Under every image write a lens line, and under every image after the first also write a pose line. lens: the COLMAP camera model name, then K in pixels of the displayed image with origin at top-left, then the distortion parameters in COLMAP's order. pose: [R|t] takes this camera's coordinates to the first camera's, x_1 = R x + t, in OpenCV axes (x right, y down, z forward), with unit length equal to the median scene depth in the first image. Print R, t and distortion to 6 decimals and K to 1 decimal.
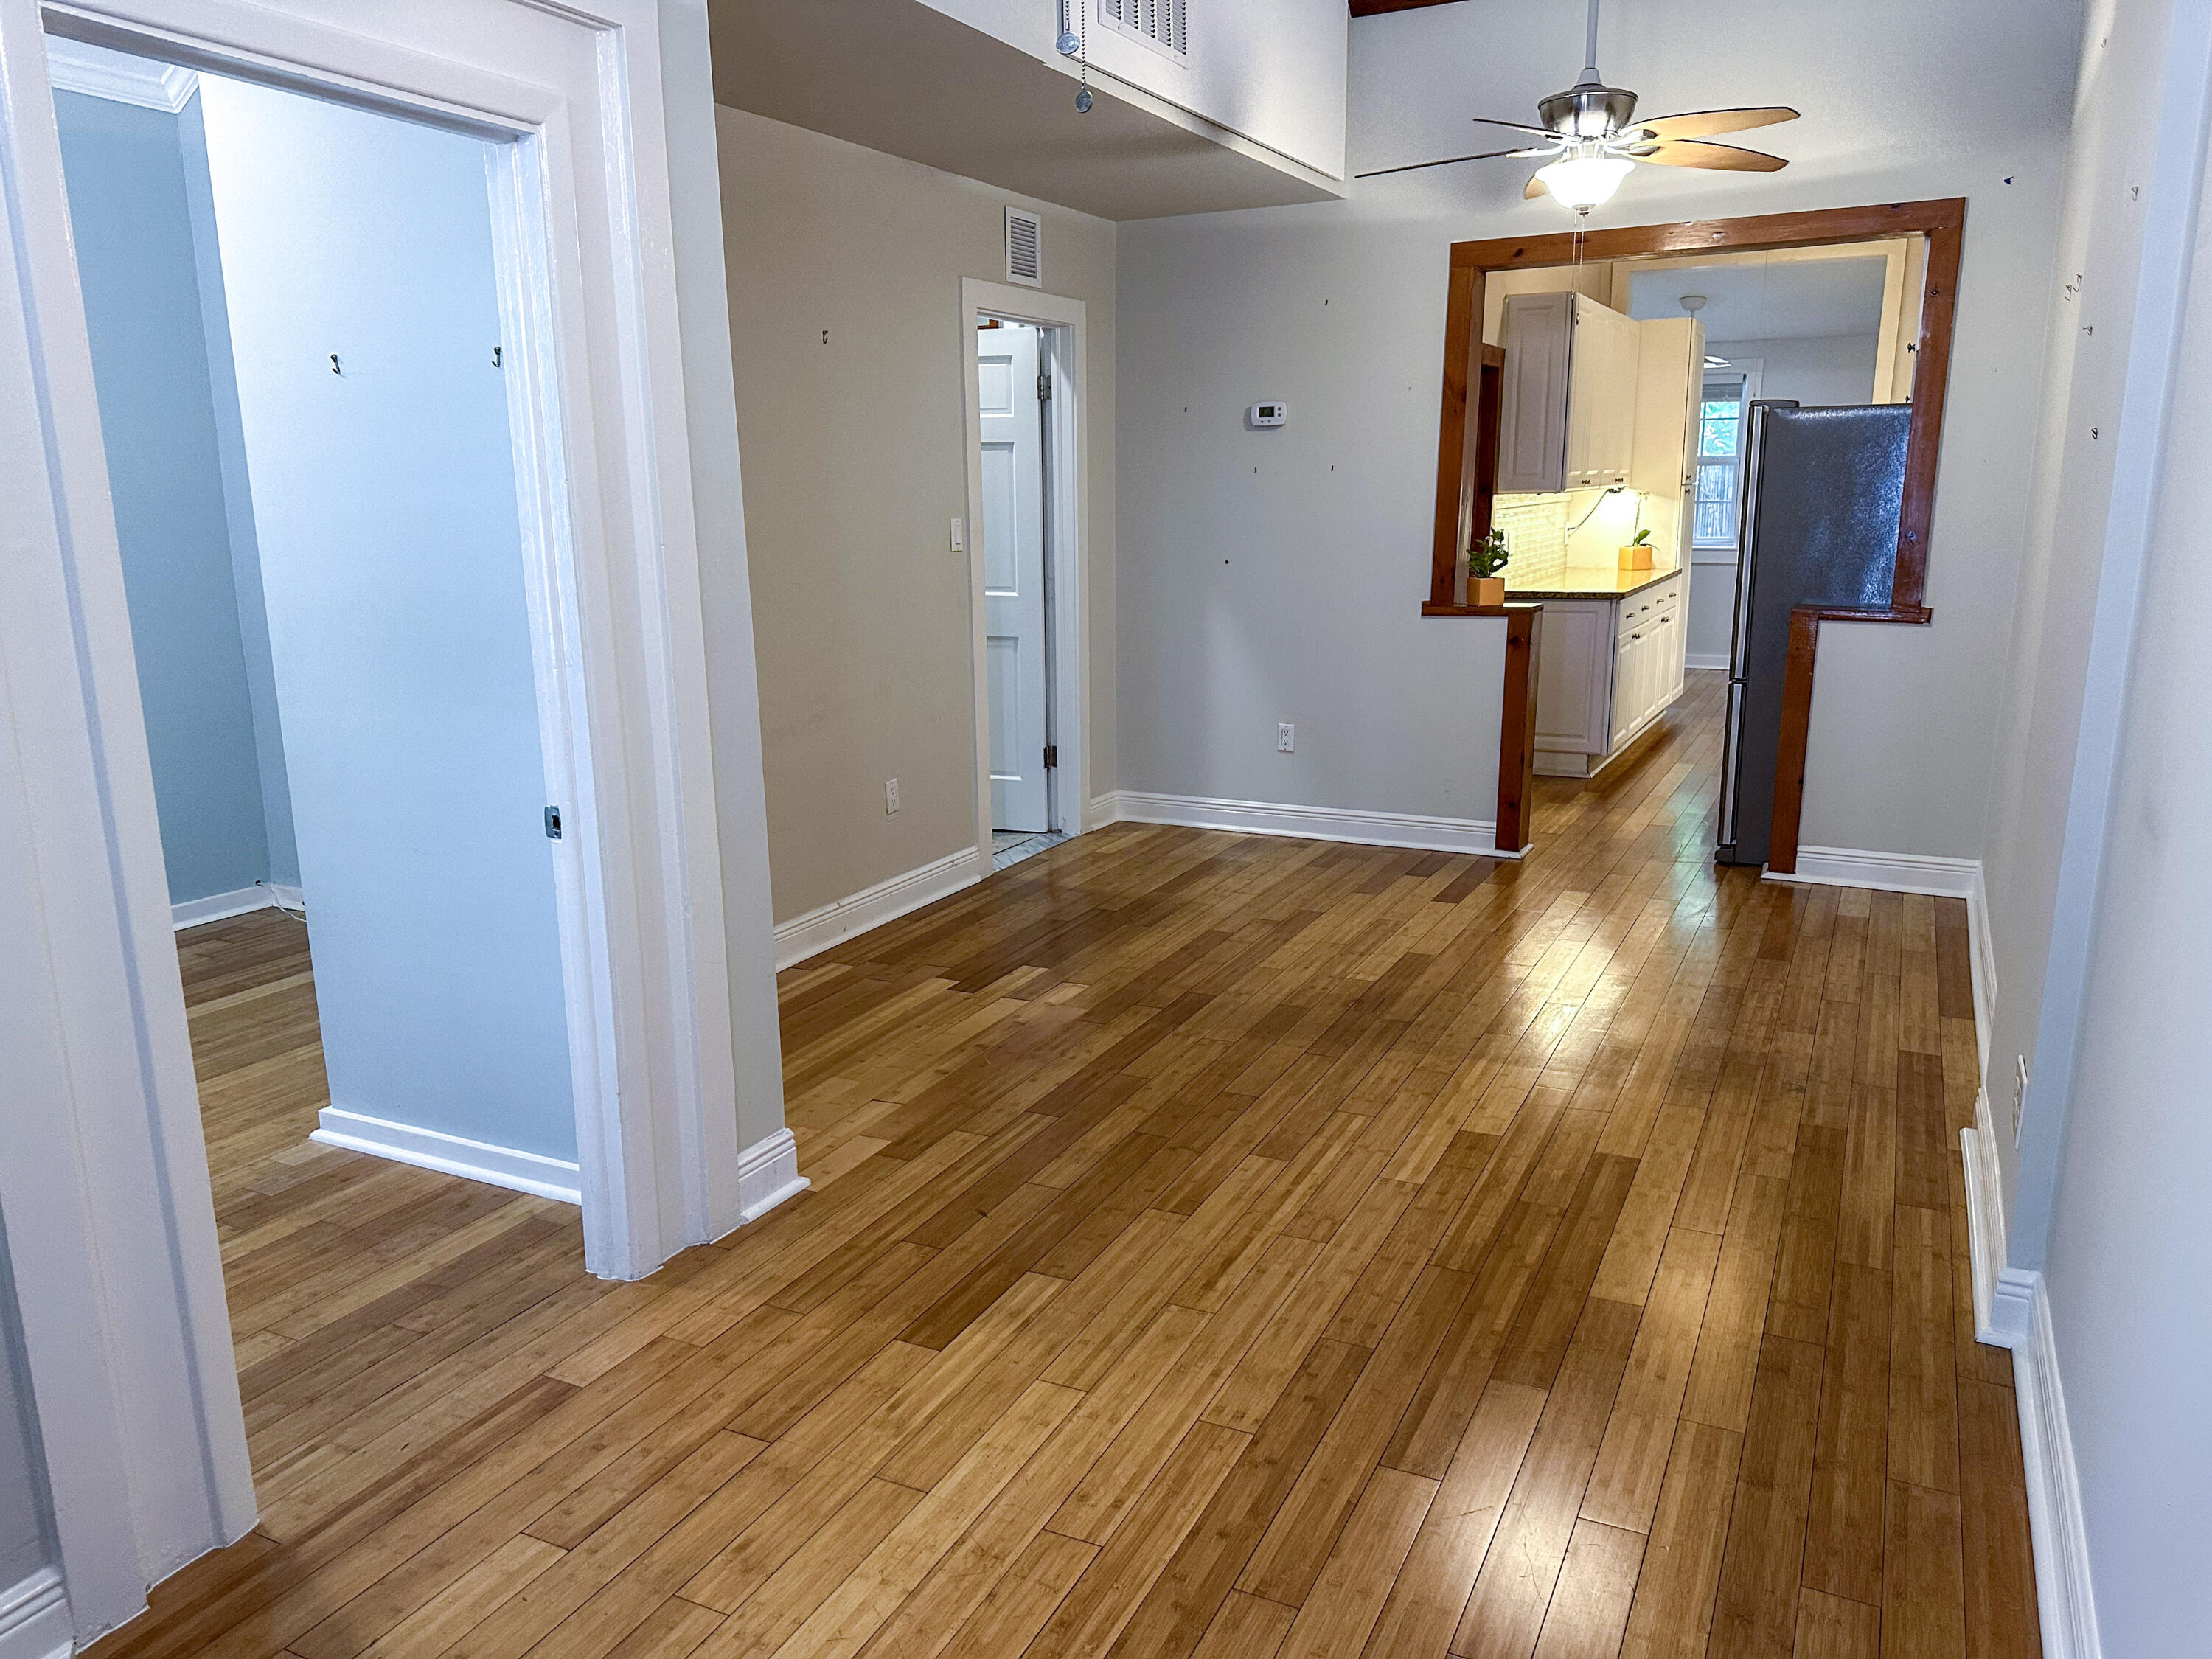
lens RADIAL K [[1548.6, 0, 1116.1], [0, 1548.6, 830.6], [0, 0, 1]] dist [0.092075, -0.163753]
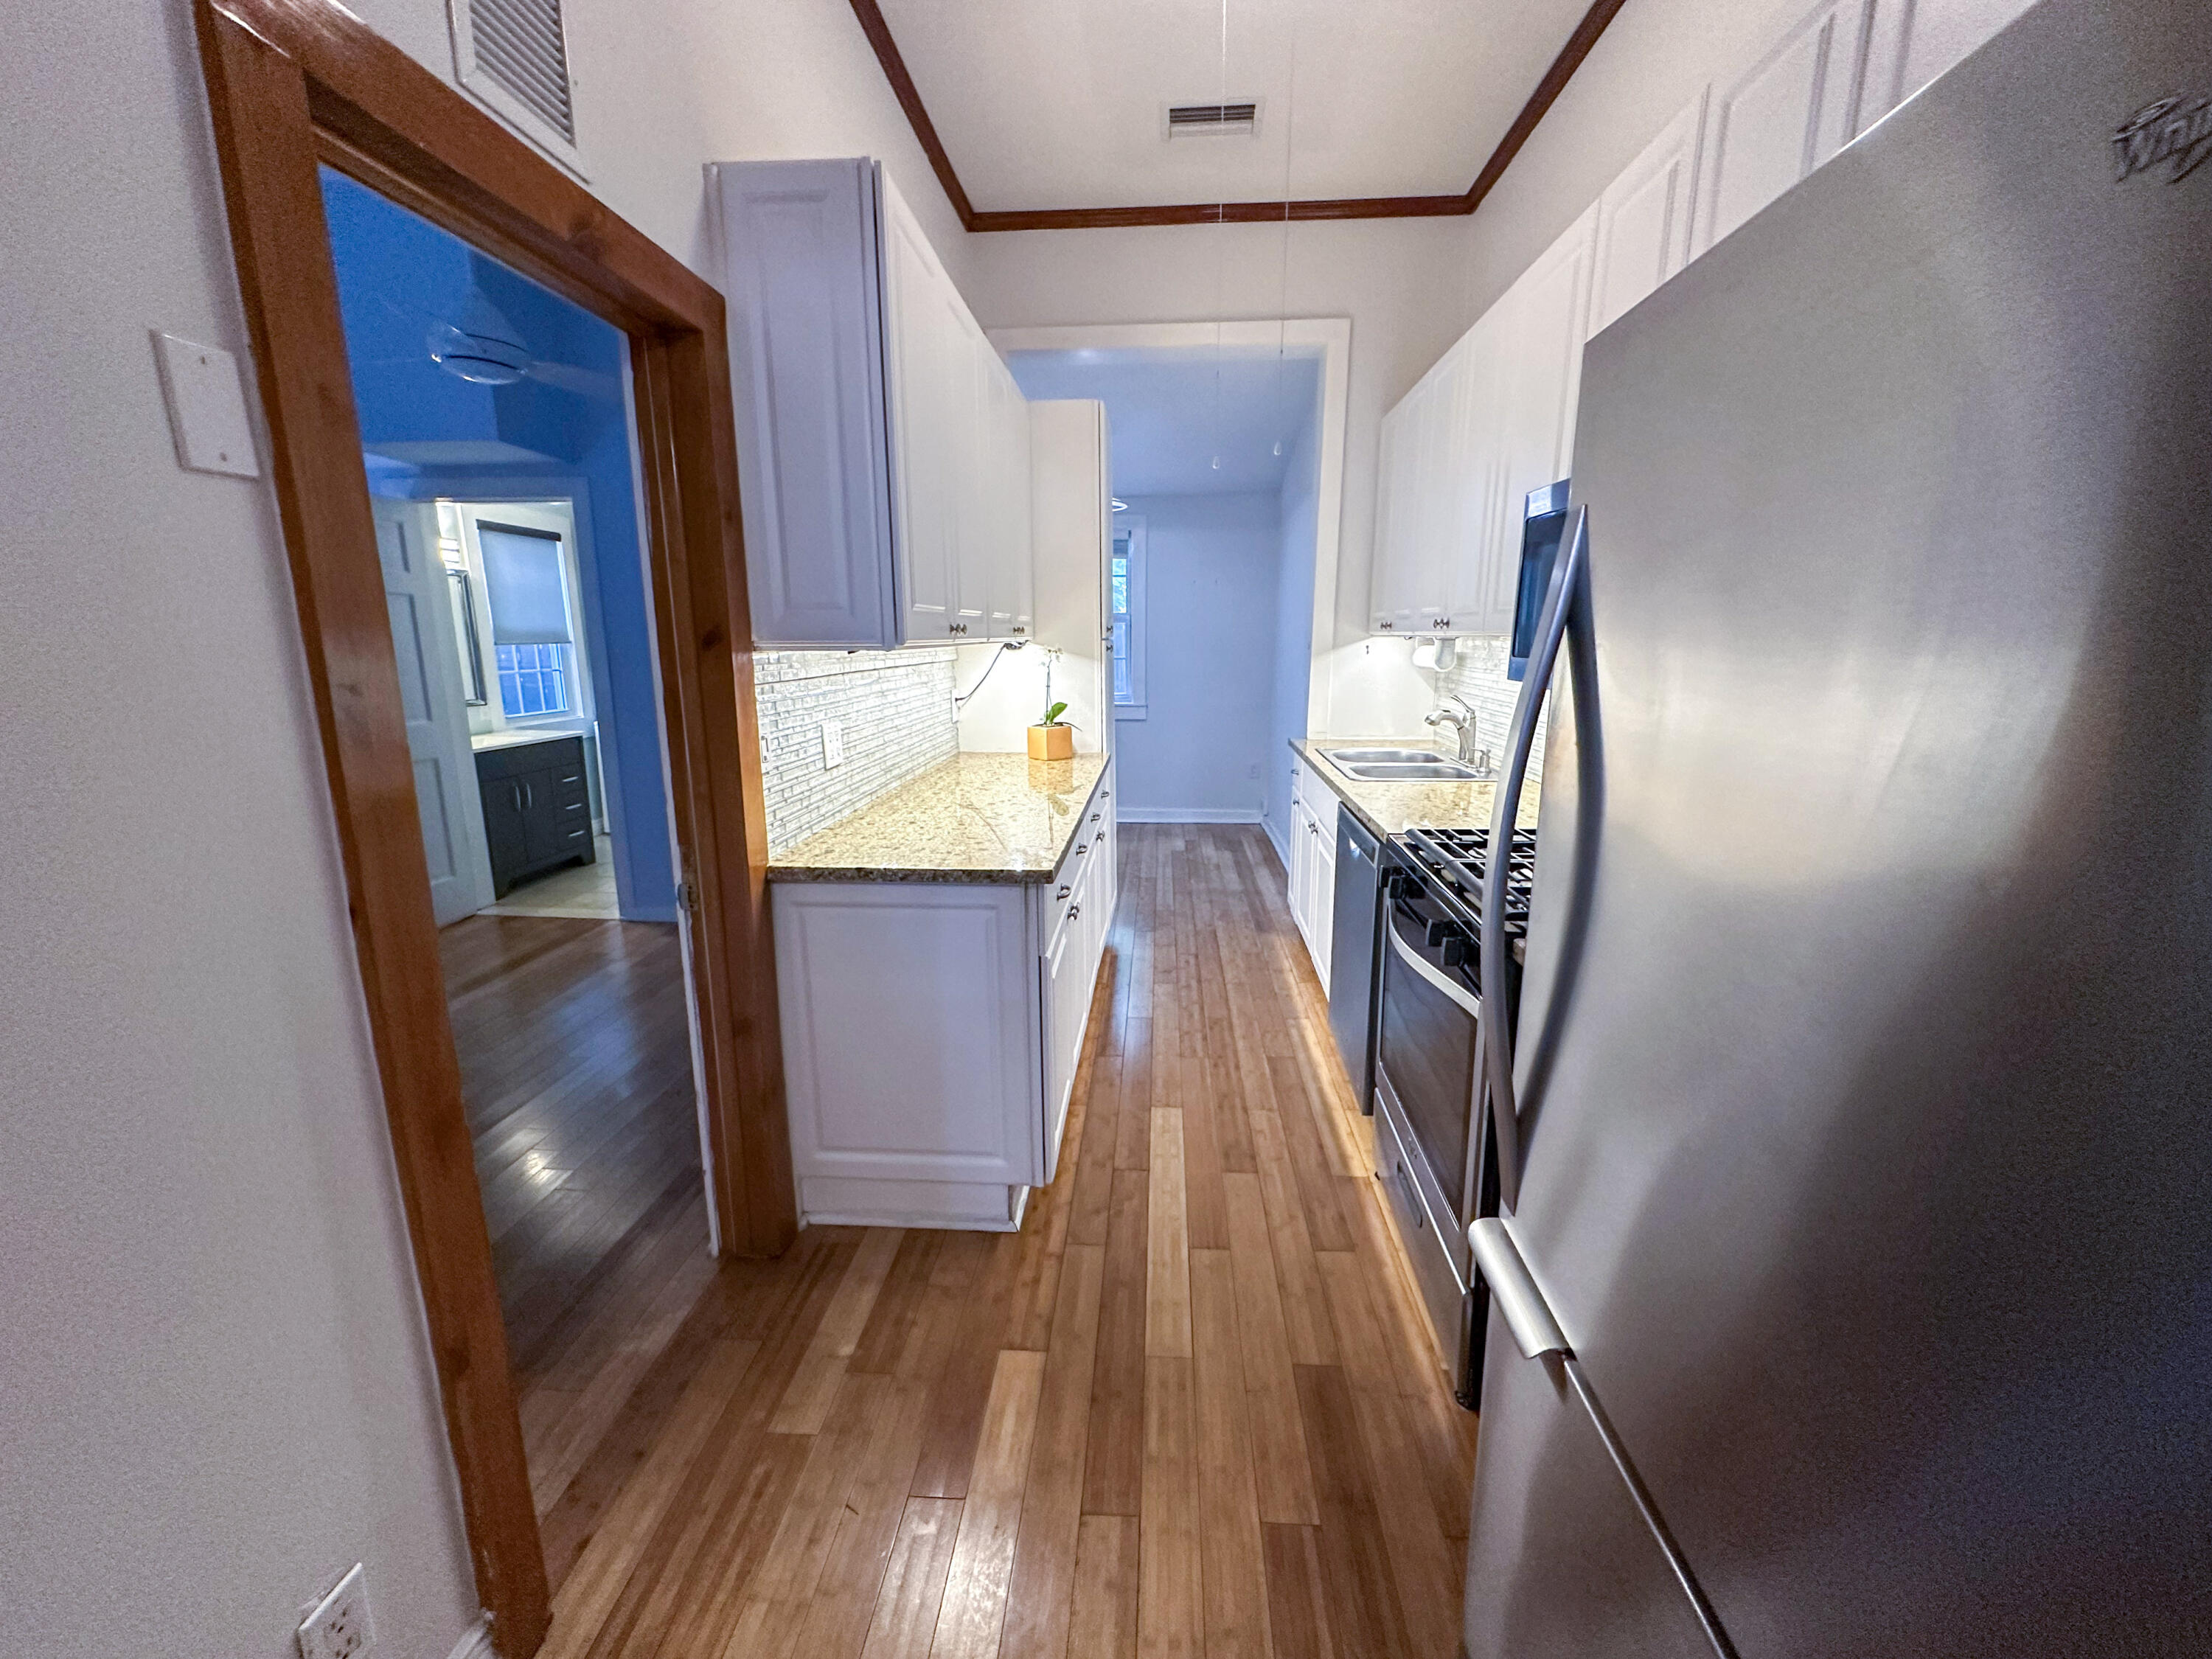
lens RADIAL K [[880.4, 0, 1104.6], [0, 880.4, 825.0], [0, 0, 1]] dist [0.000338, -0.009735]
pose [[0.921825, -0.071698, 0.380917, 0.383372], [0.076833, 0.997042, 0.001731, -0.257976], [-0.379914, 0.027671, 0.924608, 1.189812]]
